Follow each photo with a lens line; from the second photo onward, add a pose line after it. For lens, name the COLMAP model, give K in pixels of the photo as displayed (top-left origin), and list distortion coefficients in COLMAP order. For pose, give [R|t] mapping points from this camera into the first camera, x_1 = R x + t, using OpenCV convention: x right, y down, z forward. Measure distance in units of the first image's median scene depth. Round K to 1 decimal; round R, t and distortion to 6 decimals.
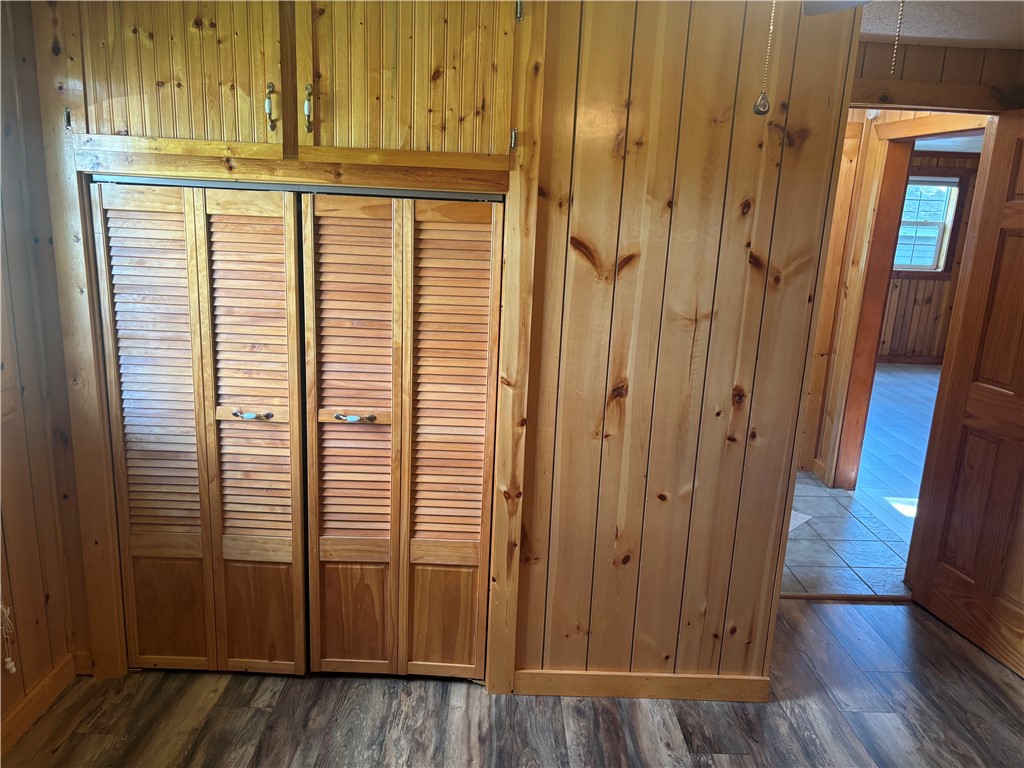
lens RADIAL K [[776.7, 0, 512.0], [0, 776.7, 384.0], [0, 0, 1]] dist [0.058840, -0.074168]
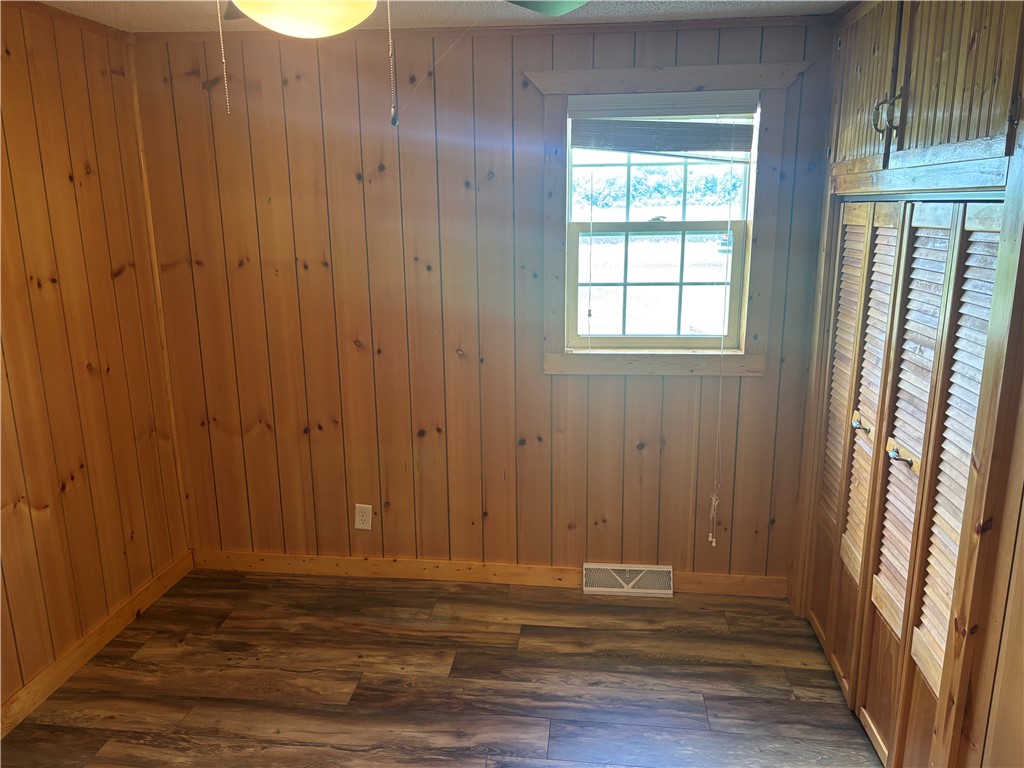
lens RADIAL K [[776.7, 0, 512.0], [0, 776.7, 384.0], [0, 0, 1]] dist [0.058840, -0.074168]
pose [[-0.133521, 0.178269, -0.974881, 0.708773], [-0.225220, 0.952493, 0.205021, -0.117502], [0.965115, 0.246938, -0.087028, 0.647147]]
